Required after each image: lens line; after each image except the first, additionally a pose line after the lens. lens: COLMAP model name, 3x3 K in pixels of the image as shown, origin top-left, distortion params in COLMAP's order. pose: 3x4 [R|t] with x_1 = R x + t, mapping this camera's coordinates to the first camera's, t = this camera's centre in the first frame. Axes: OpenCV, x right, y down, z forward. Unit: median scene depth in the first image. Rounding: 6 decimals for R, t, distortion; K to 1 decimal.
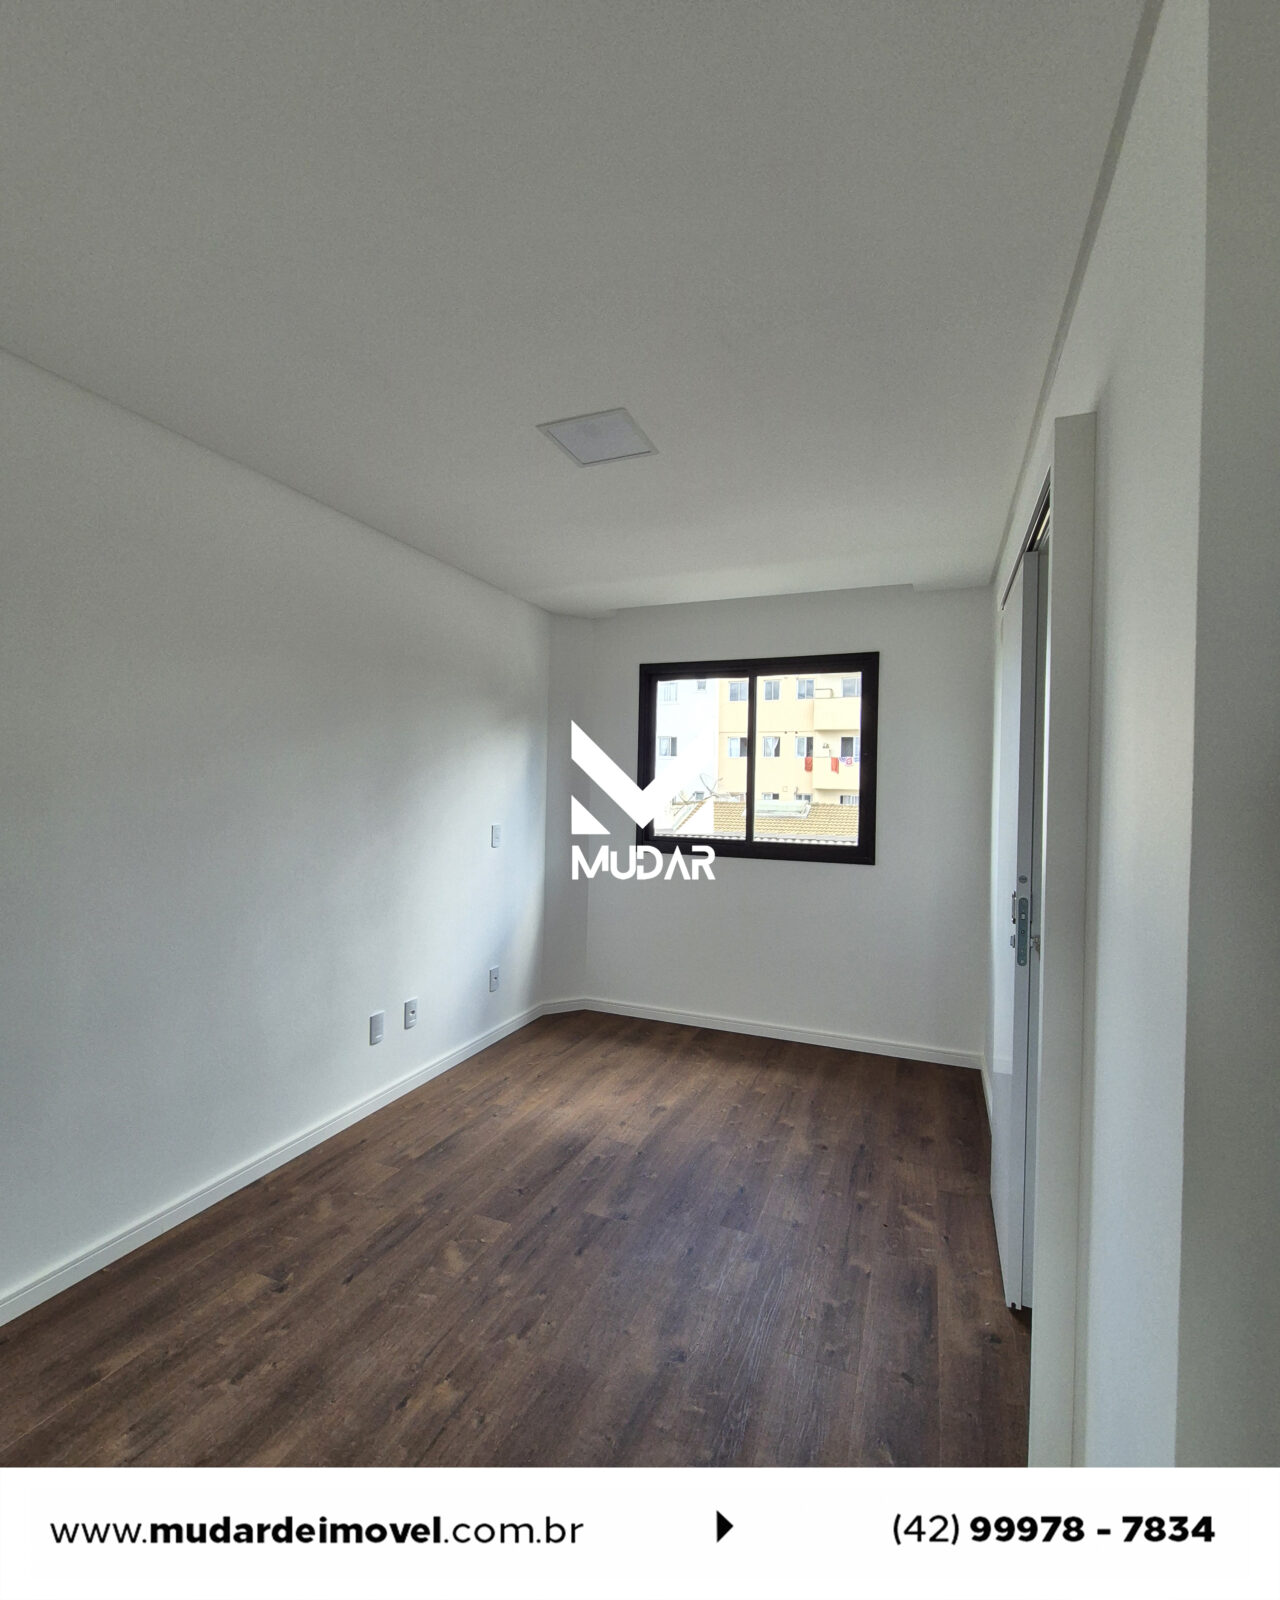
lens RADIAL K [[702.3, 0, 643.6], [0, 702.3, 796.6], [0, 0, 1]] dist [-0.002680, 0.000219]
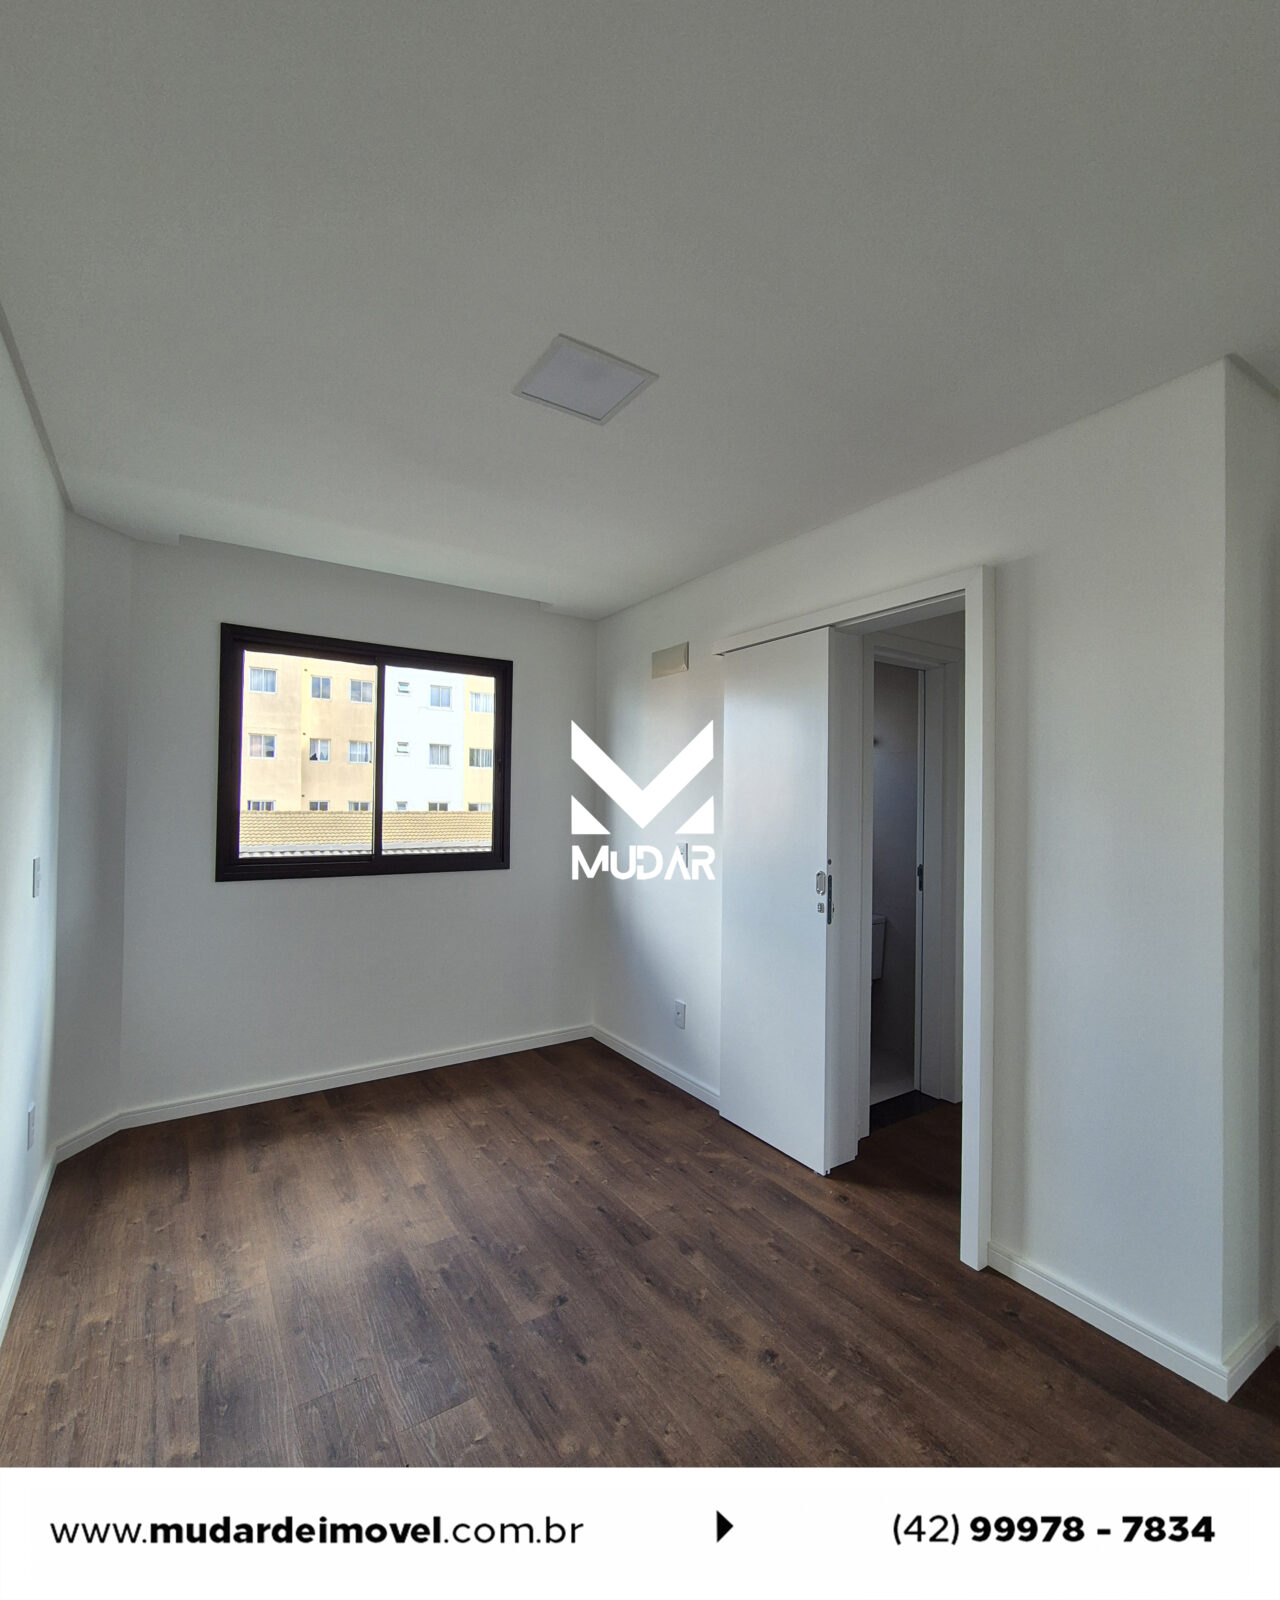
lens RADIAL K [[702.3, 0, 639.8], [0, 702.3, 797.8], [0, 0, 1]] dist [-0.002680, 0.000219]
pose [[0.562950, -0.006269, 0.826467, -0.454921], [0.007041, 0.999971, 0.002790, -0.008484], [-0.826461, 0.004248, 0.562978, 0.295029]]
